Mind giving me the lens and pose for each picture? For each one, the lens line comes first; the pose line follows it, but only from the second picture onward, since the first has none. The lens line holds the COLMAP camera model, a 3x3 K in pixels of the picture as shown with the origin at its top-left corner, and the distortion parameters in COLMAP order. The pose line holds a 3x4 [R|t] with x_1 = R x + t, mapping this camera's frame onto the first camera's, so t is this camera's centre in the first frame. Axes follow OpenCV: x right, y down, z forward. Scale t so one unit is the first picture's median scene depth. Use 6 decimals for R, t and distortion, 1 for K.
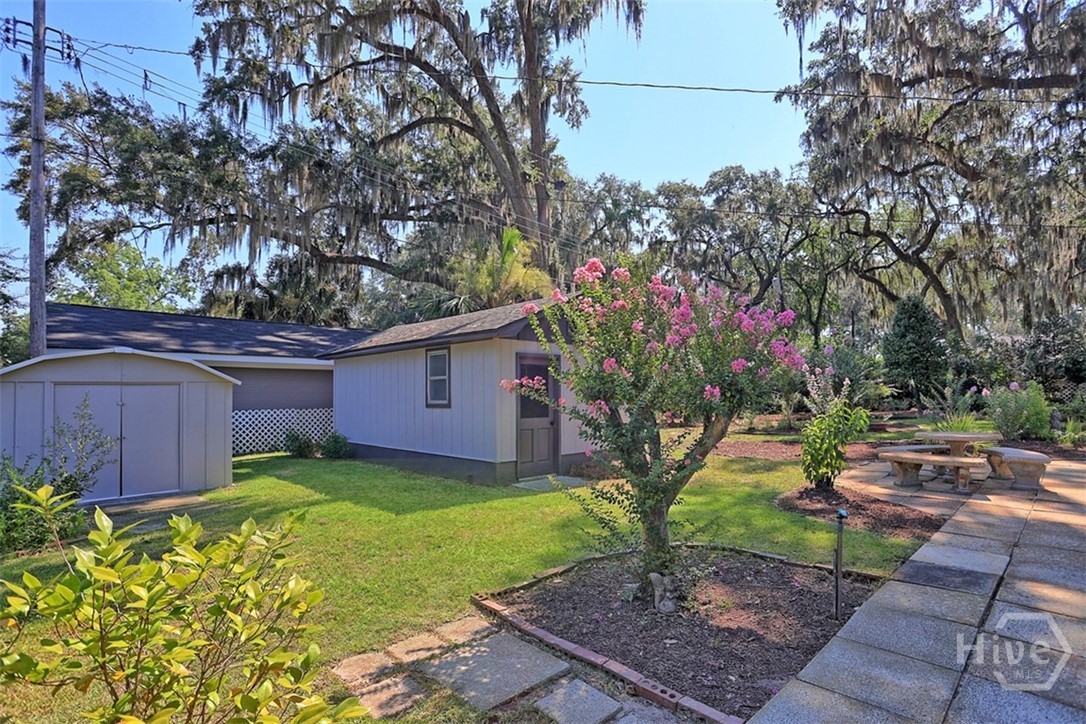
lens RADIAL K [[540.9, 0, 539.5], [0, 540.9, 379.9], [0, 0, 1]] dist [-0.020597, 0.000596]
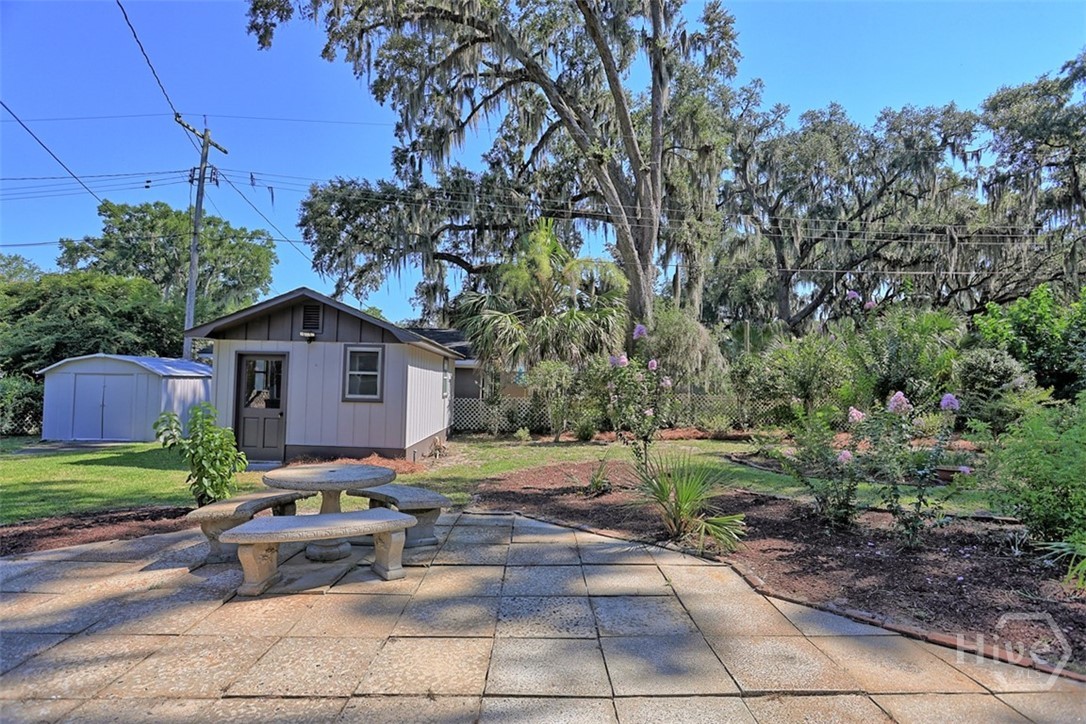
lens RADIAL K [[542.3, 0, 543.0], [0, 542.3, 362.0], [0, 0, 1]] dist [-0.056496, 0.000012]
pose [[0.725248, -0.020391, -0.688186, 0.529398], [-0.004290, 0.999408, -0.034133, 0.003953], [0.688475, 0.027707, 0.724731, 0.290741]]
